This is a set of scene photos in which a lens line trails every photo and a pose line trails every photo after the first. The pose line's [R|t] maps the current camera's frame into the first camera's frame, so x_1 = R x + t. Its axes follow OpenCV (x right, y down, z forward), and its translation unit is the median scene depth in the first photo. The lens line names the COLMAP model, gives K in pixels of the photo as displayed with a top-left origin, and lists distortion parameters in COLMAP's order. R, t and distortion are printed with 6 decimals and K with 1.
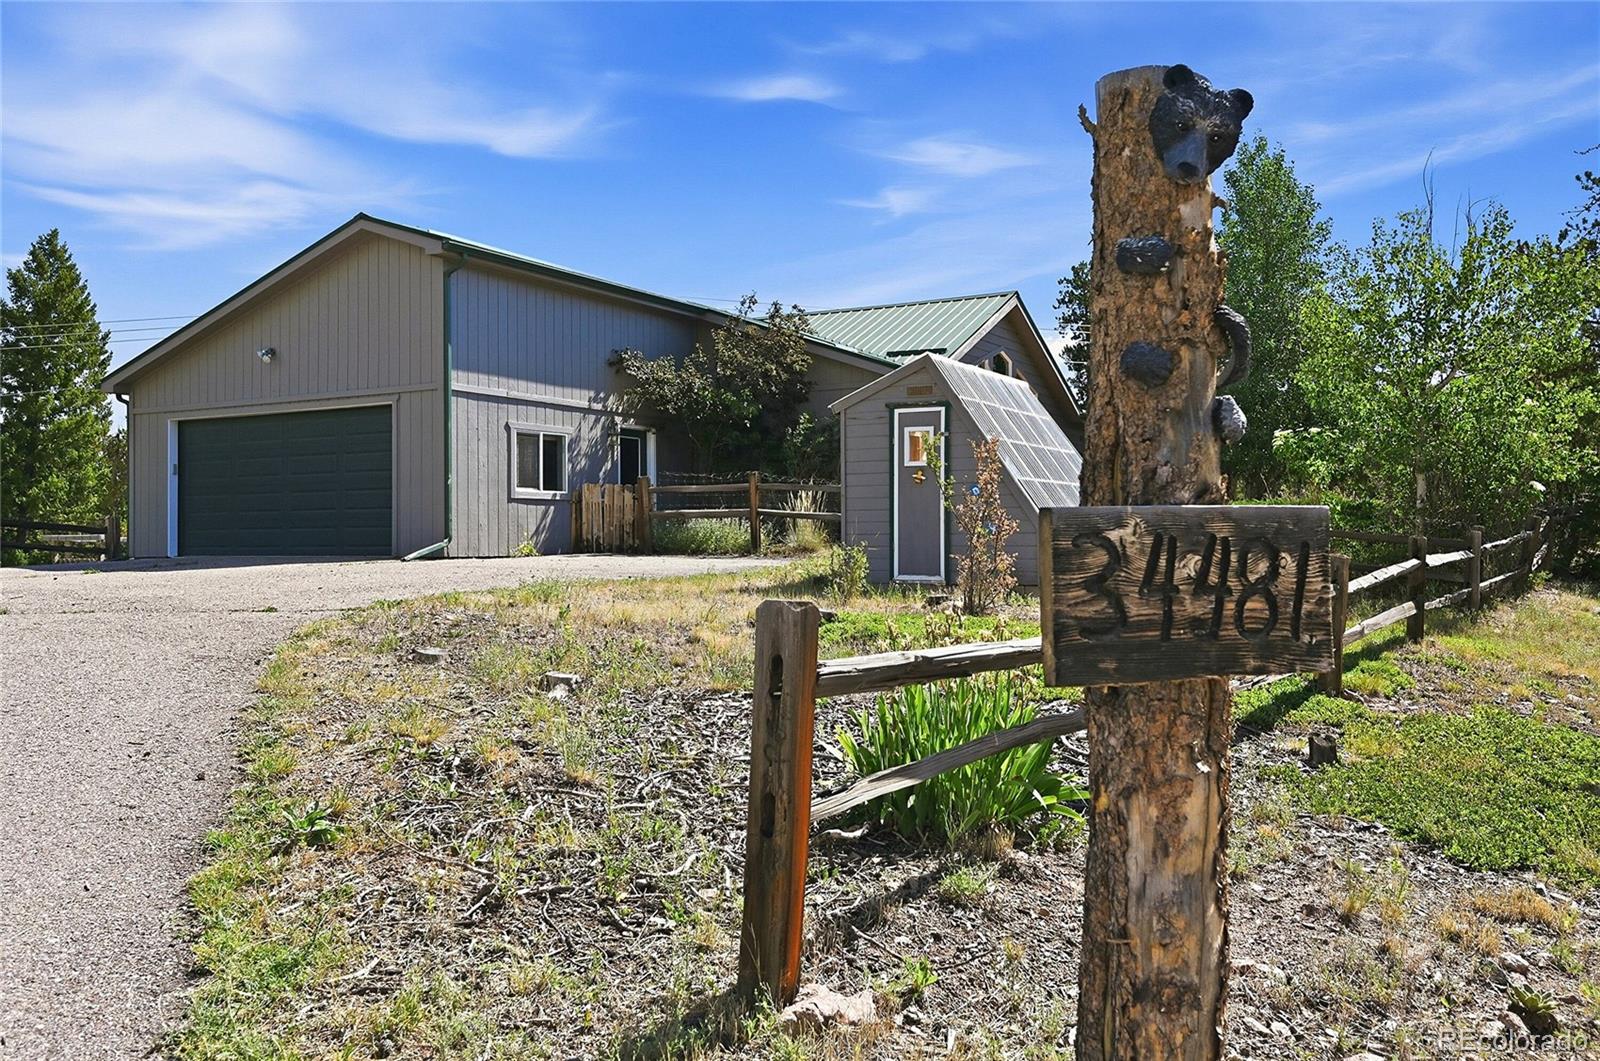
lens RADIAL K [[1470.1, 0, 817.8], [0, 1470.1, 536.9], [0, 0, 1]] dist [-0.044966, 0.047091]
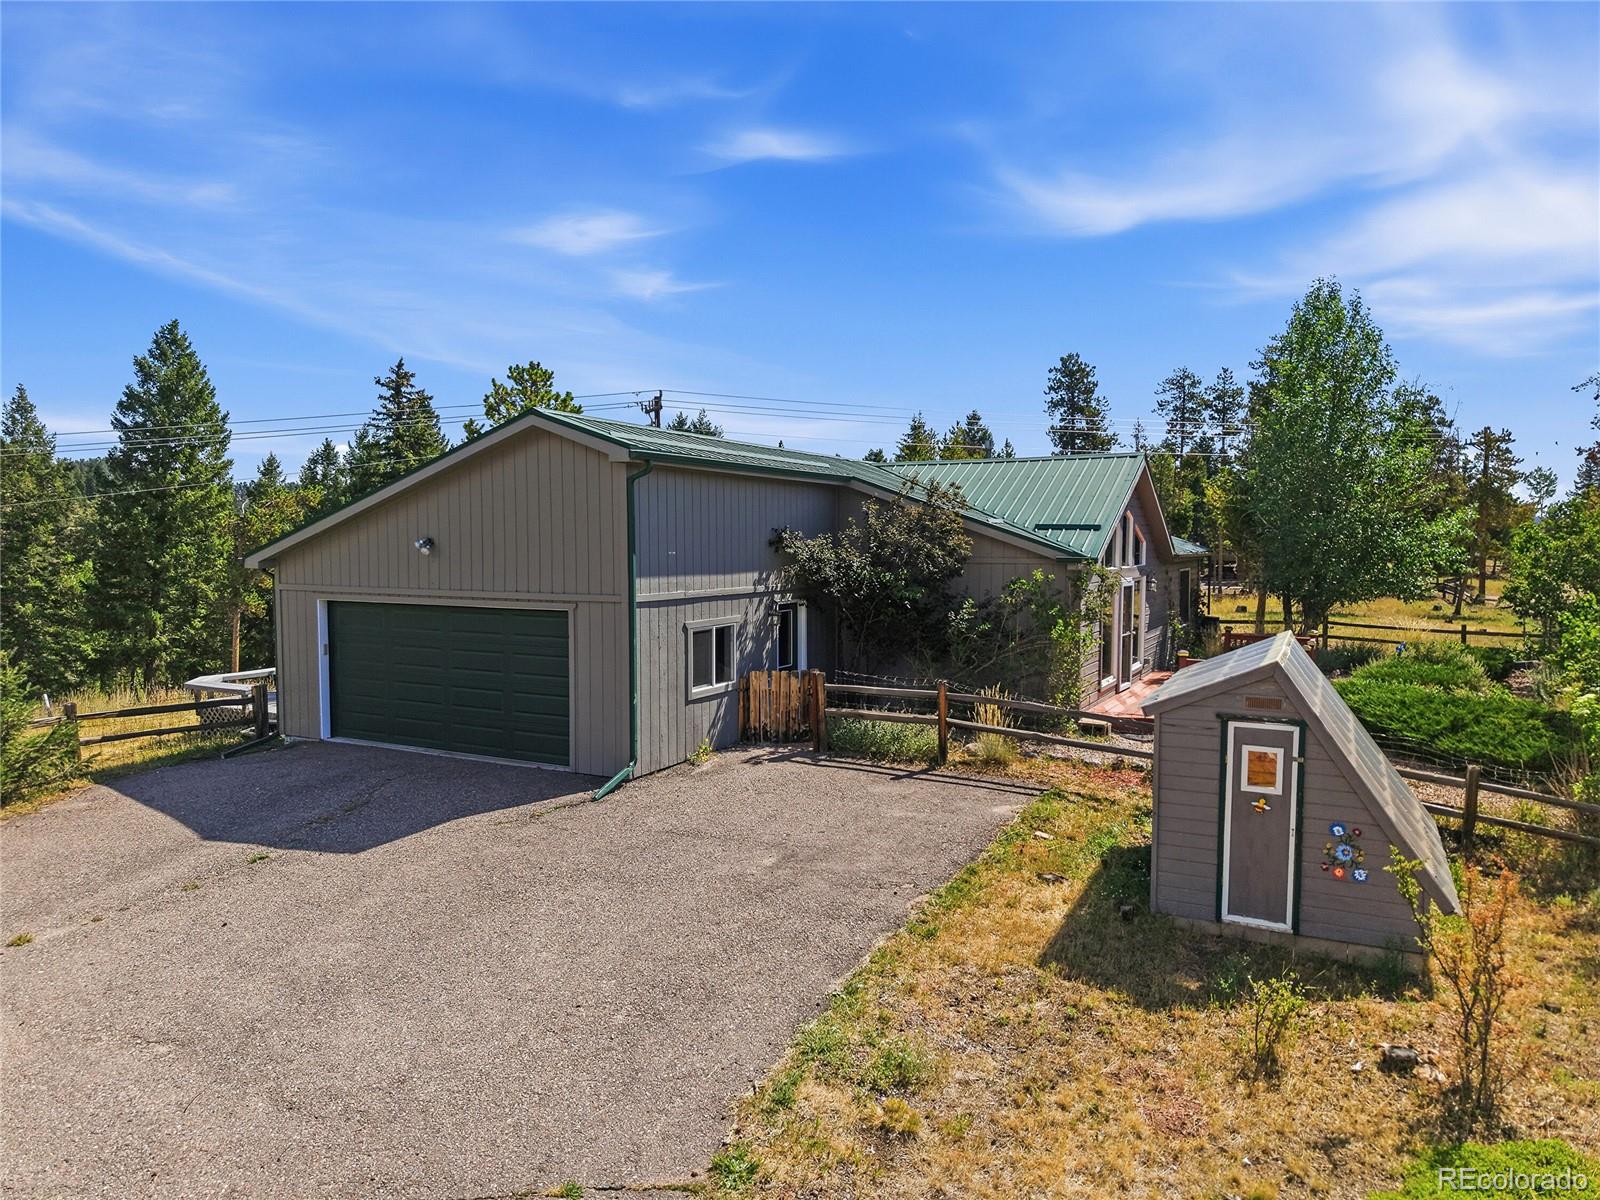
lens RADIAL K [[1084.9, 0, 788.2], [0, 1084.9, 610.7], [0, 0, 1]] dist [0.031641, -0.031663]
pose [[0.999654, 0.004056, 0.026005, -0.153533], [-0.006509, 0.995461, 0.094949, -0.146924], [-0.025502, -0.095085, 0.995142, 0.273560]]
